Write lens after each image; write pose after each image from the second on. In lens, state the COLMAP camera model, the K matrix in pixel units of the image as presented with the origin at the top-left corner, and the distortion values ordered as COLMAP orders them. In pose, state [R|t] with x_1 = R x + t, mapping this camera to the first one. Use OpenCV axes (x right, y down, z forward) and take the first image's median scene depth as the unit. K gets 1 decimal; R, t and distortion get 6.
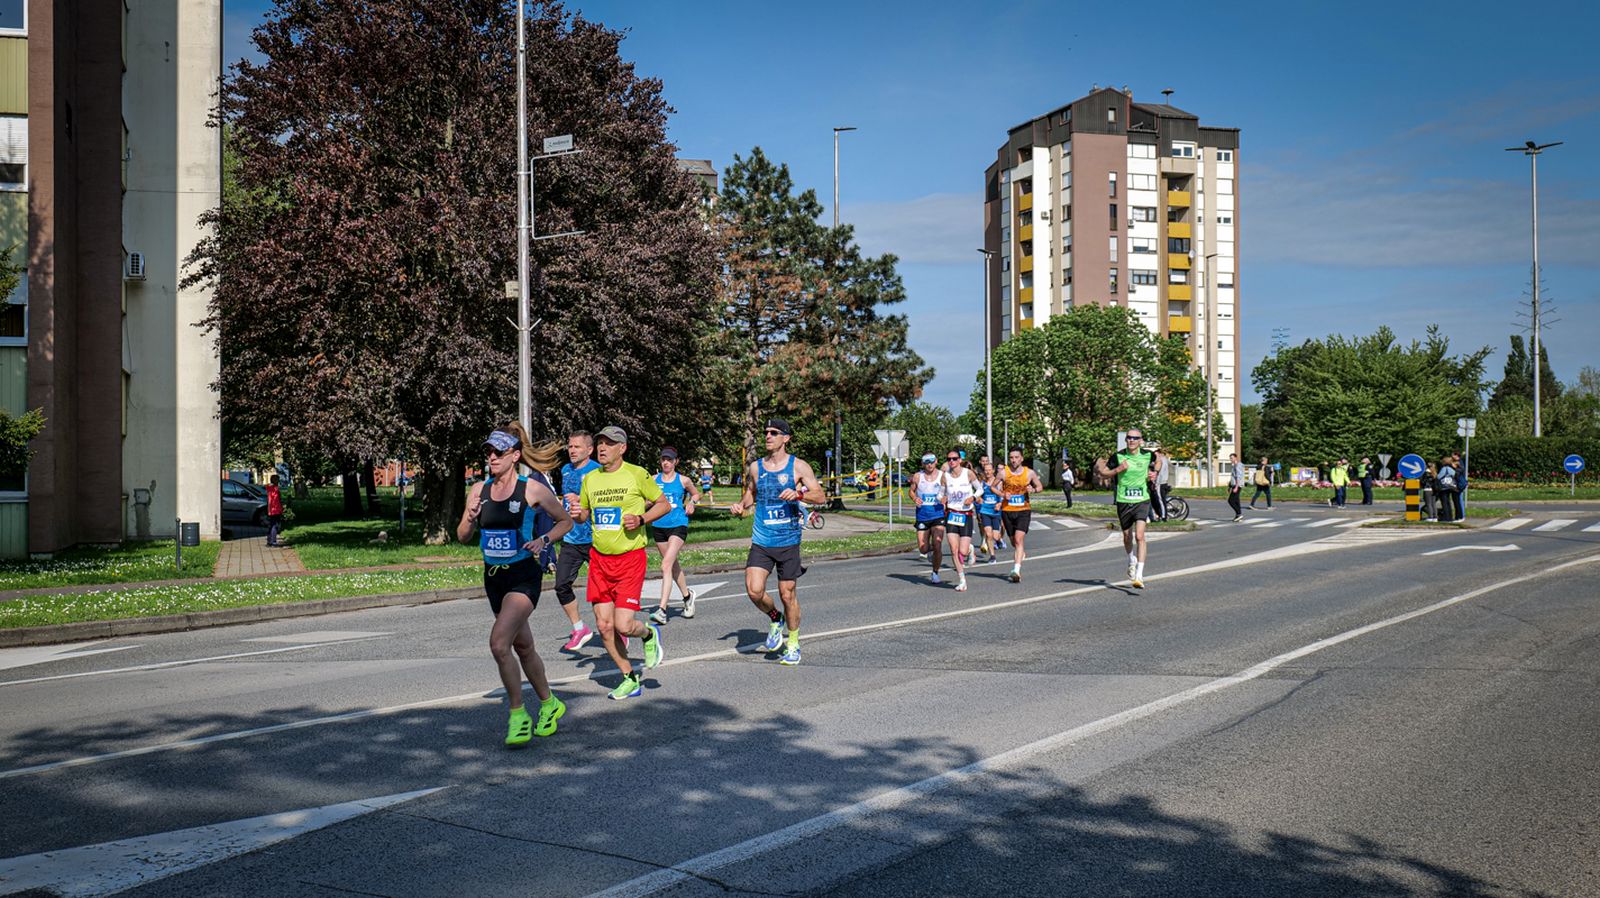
lens RADIAL K [[1498.4, 0, 764.6], [0, 1498.4, 452.4], [0, 0, 1]] dist [0.016724, 0.000000]
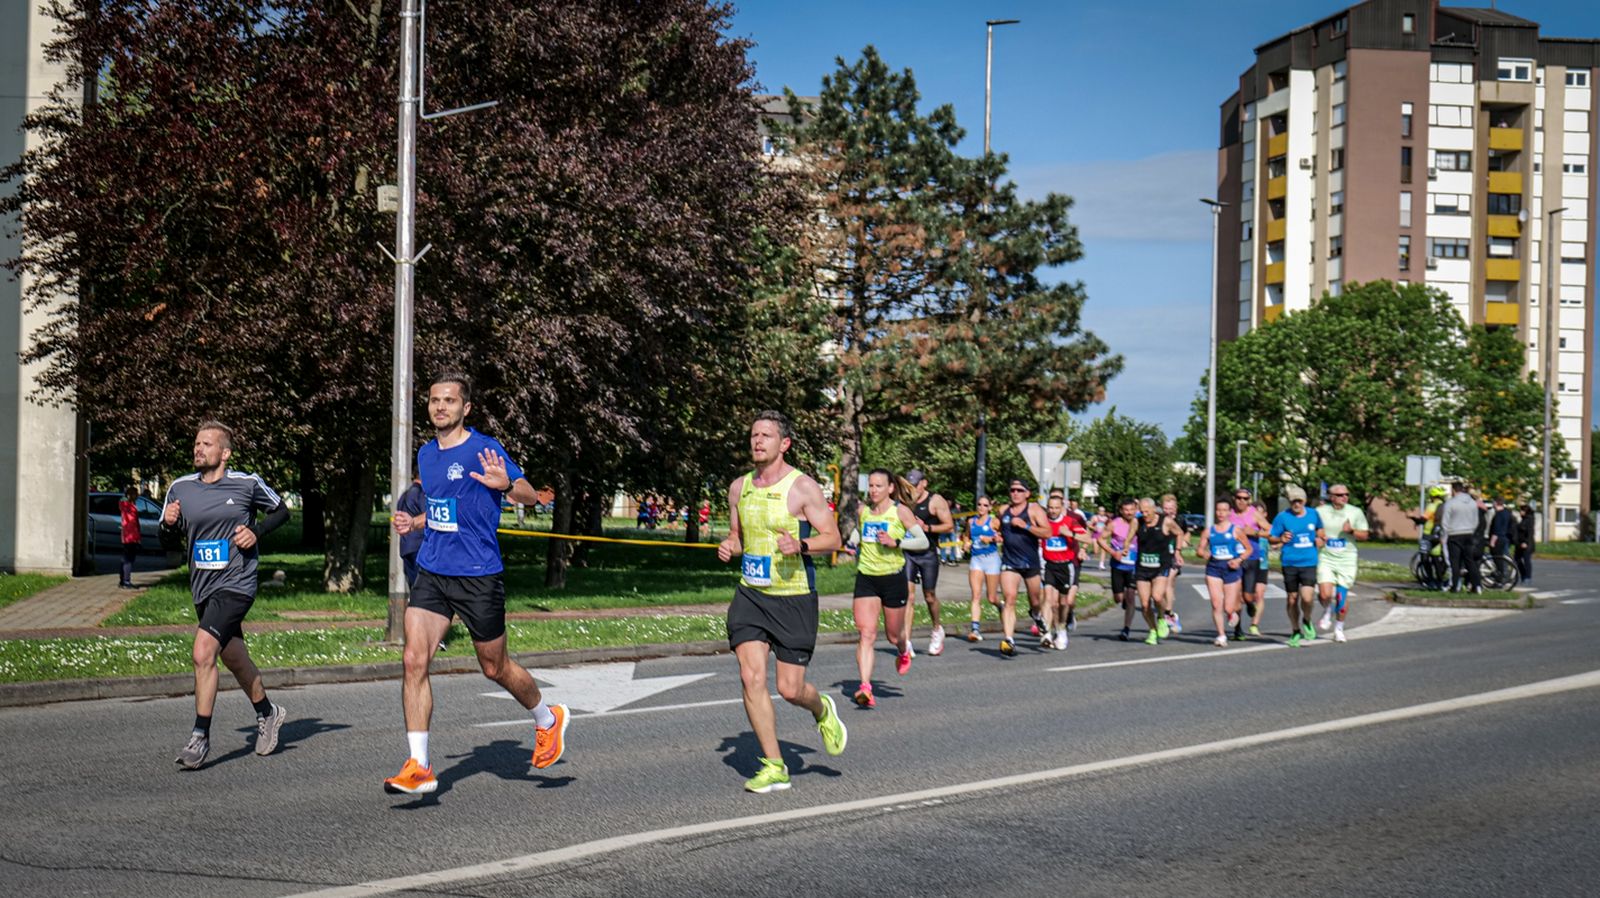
lens RADIAL K [[1498.4, 0, 683.5], [0, 1498.4, 494.8], [0, 0, 1]] dist [0.016724, 0.000000]
pose [[0.977108, 0.022558, -0.211543, 0.048785], [-0.021556, 0.999743, 0.007041, 0.004980], [0.211647, -0.002319, 0.977343, 0.215419]]
